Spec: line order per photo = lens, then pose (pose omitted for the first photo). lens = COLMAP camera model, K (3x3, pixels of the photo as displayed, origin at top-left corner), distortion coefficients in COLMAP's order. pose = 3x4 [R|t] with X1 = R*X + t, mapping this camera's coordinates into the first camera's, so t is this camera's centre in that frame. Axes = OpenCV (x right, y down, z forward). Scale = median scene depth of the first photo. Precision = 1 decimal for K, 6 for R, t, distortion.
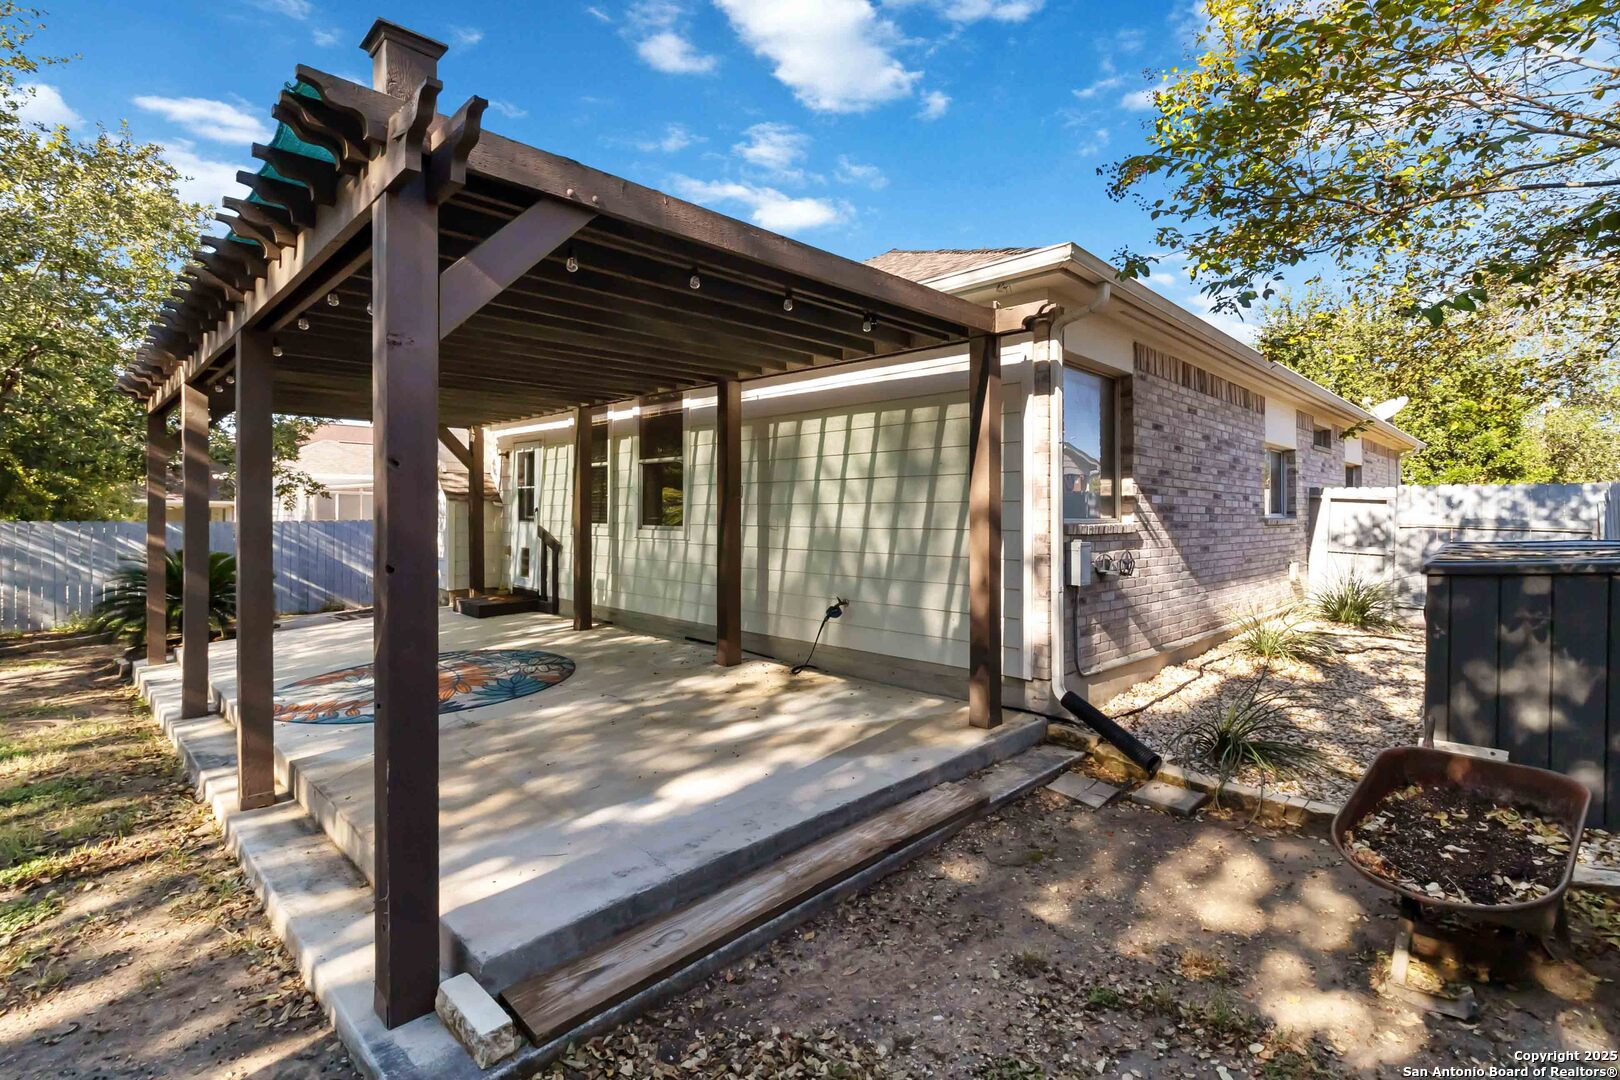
lens RADIAL K [[748.3, 0, 808.3], [0, 748.3, 537.1], [0, 0, 1]] dist [0.000283, -0.000267]
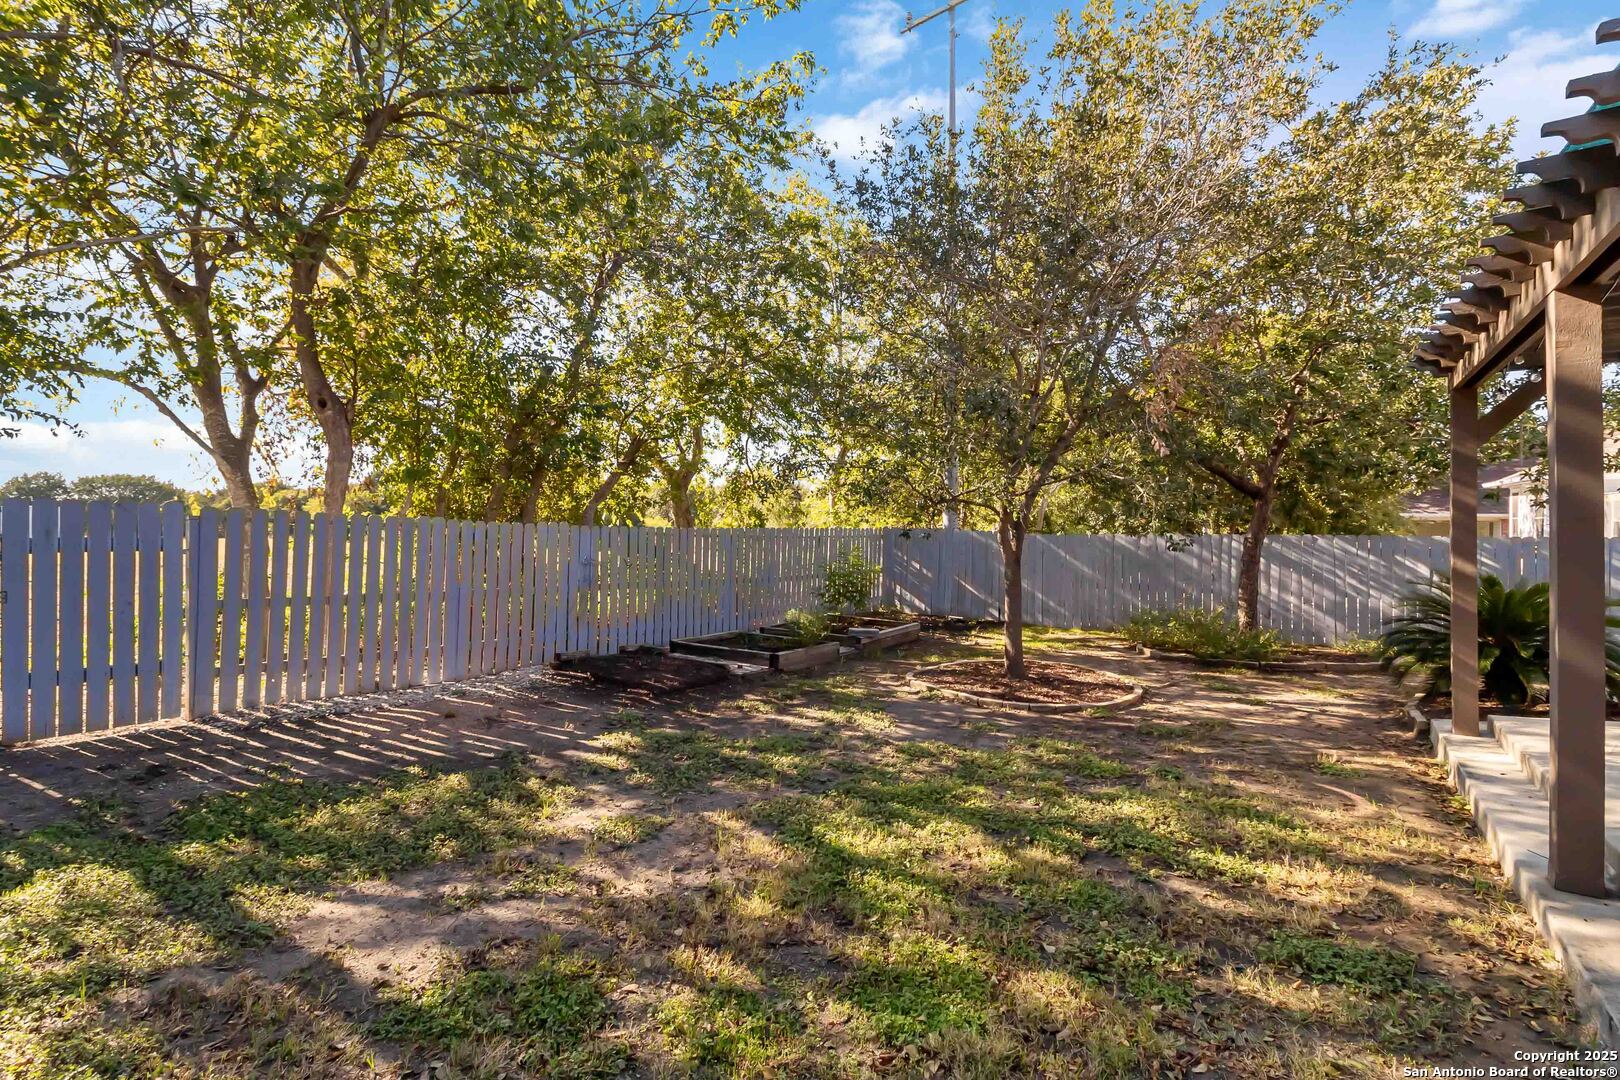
lens RADIAL K [[748.3, 0, 809.1], [0, 748.3, 540.0], [0, 0, 1]] dist [0.000283, -0.000267]
pose [[0.179980, 0.000245, -0.983670, -0.262823], [-0.018740, 0.999819, -0.003179, 0.000318], [0.983492, 0.019006, 0.179952, 0.236097]]
